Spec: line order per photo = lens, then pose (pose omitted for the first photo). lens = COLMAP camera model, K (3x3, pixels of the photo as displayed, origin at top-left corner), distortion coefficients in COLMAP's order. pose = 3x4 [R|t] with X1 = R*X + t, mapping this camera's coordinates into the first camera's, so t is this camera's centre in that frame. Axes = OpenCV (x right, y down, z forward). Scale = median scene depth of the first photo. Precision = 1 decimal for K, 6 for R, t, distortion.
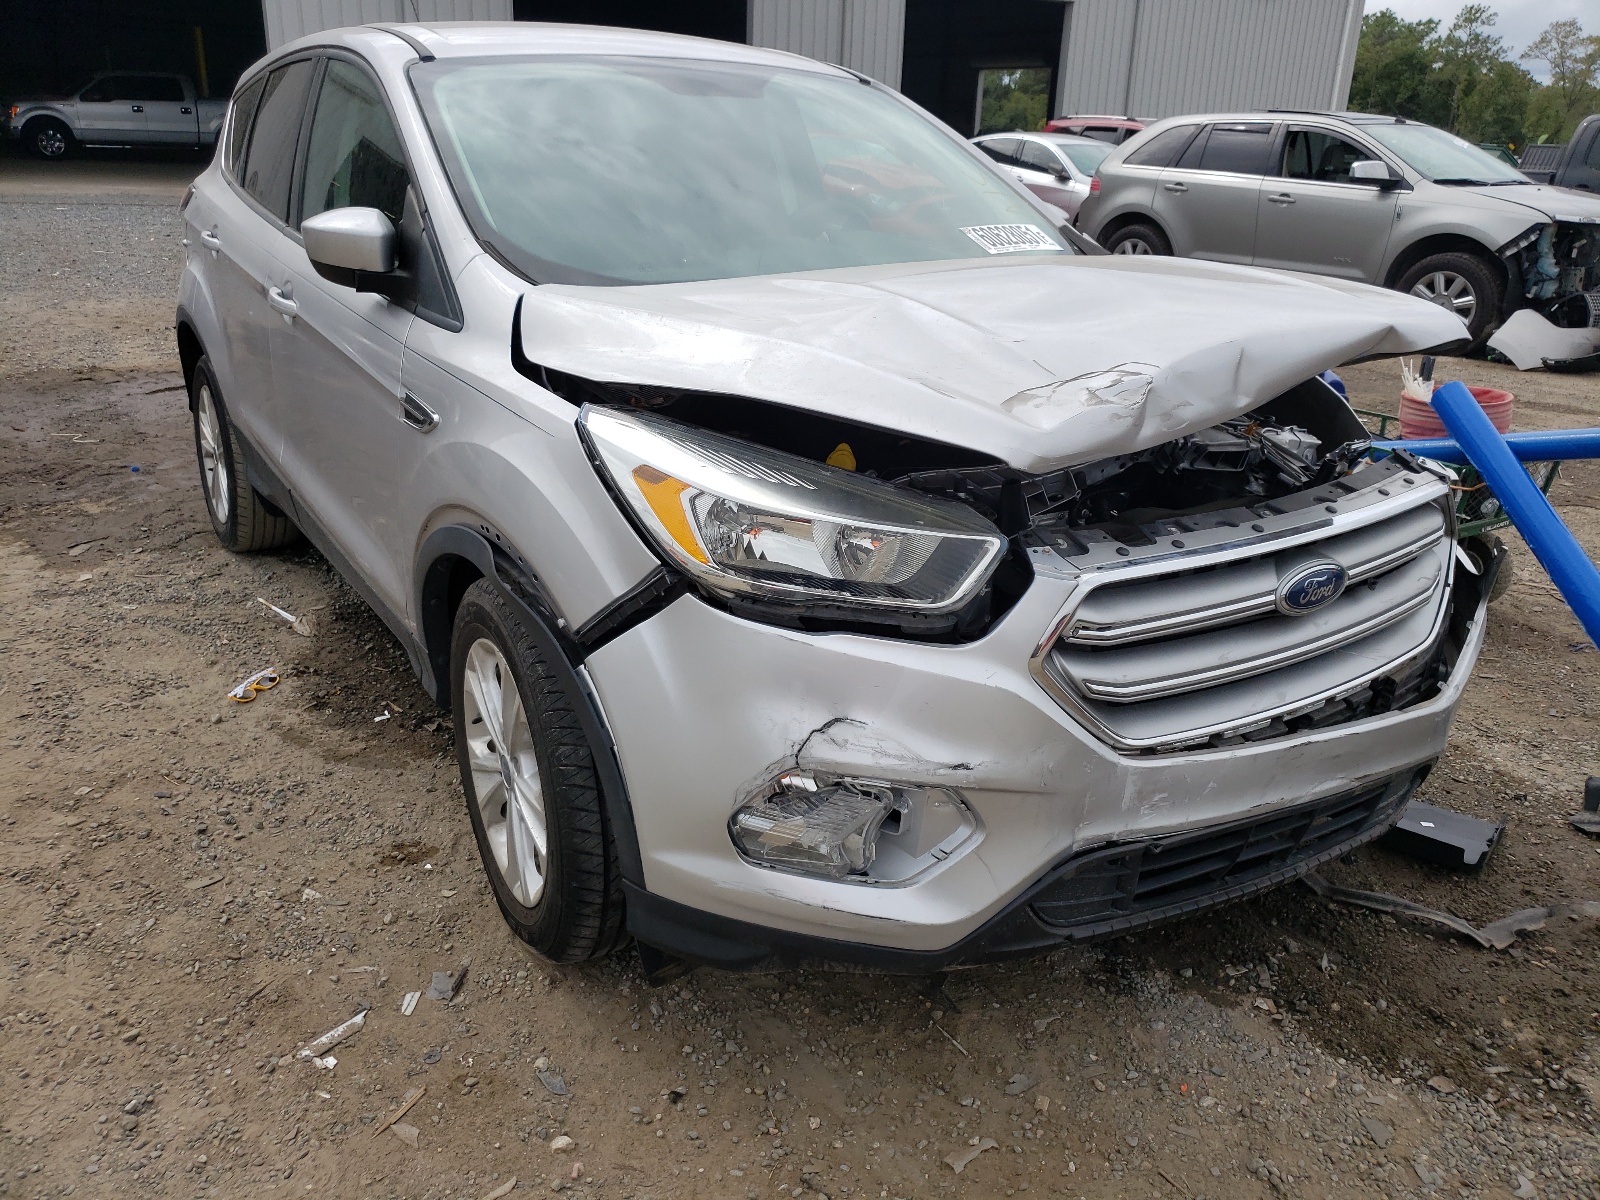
lens RADIAL K [[1239.9, 0, 792.8], [0, 1239.9, 598.0], [0, 0, 1]] dist [0.000622, 0.006887]
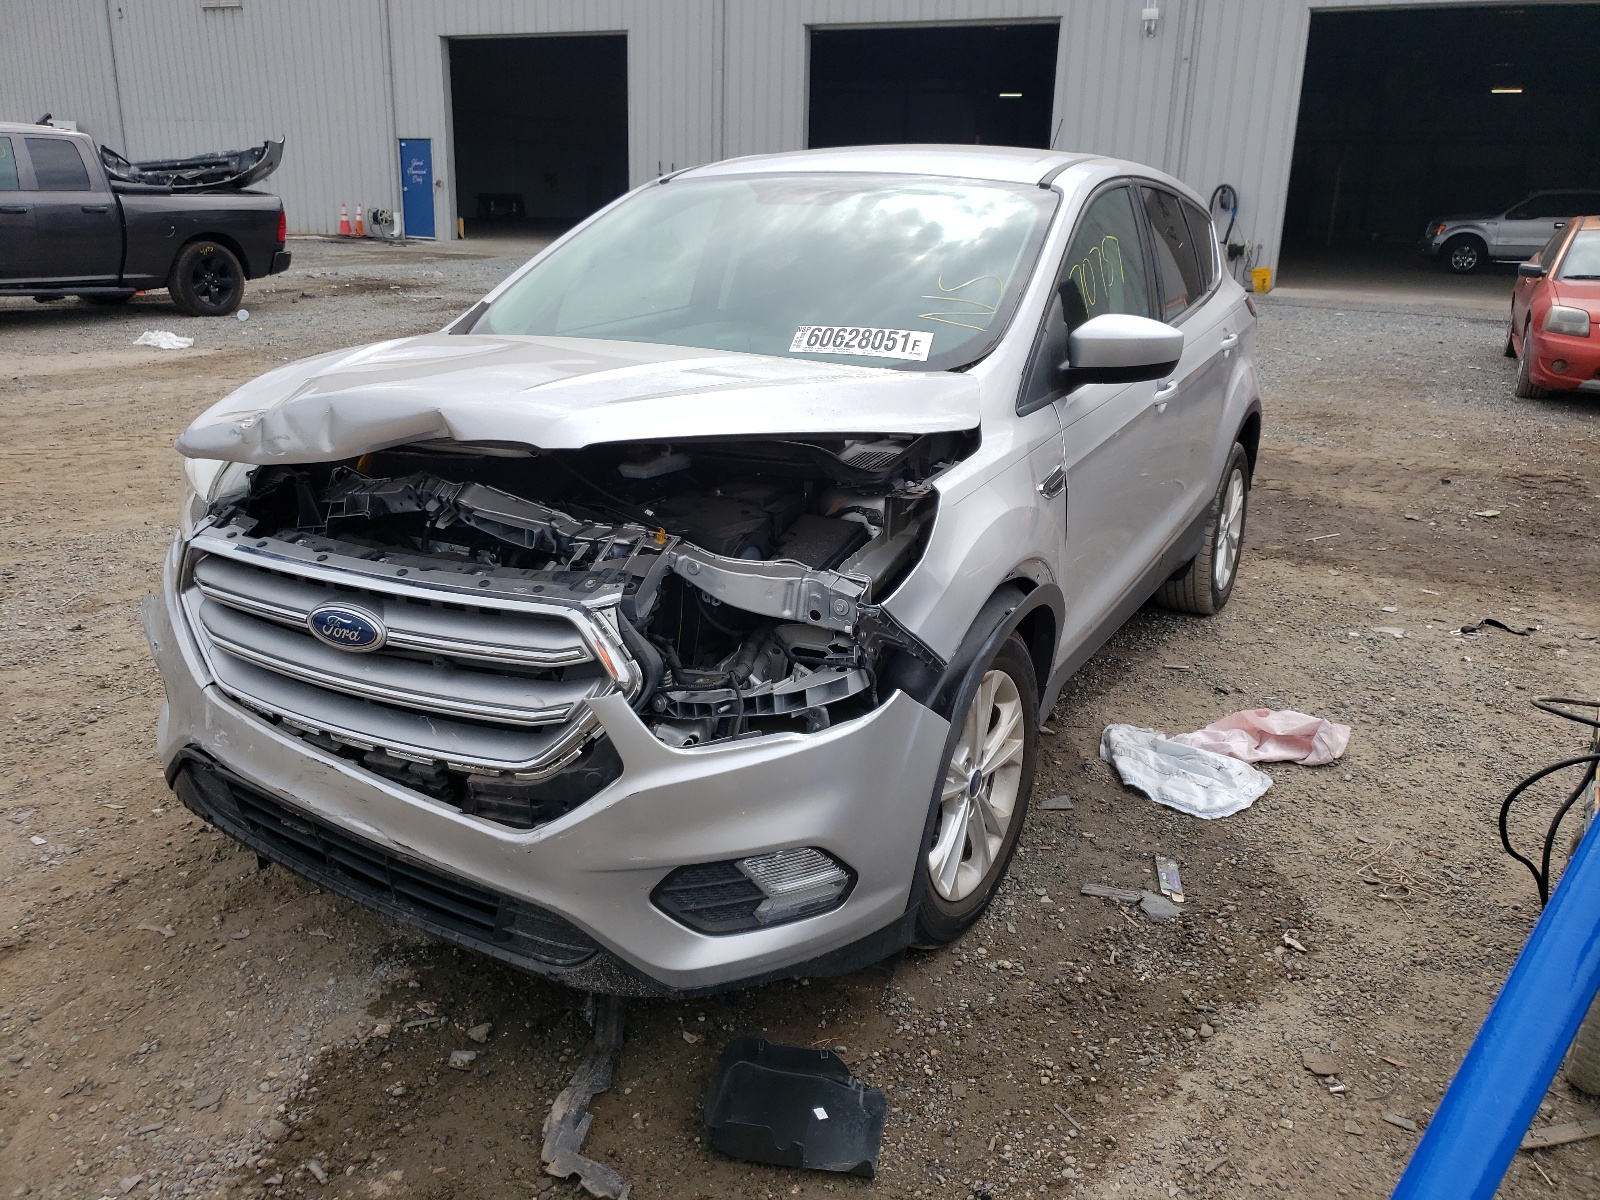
lens RADIAL K [[1239.9, 0, 791.5], [0, 1239.9, 600.0], [0, 0, 1]] dist [0.000622, 0.006887]
pose [[0.485509, 0.253384, -0.836706, 0.663565], [-0.322697, 0.941431, 0.097849, -0.115551], [0.812495, 0.222496, 0.538839, 0.314293]]
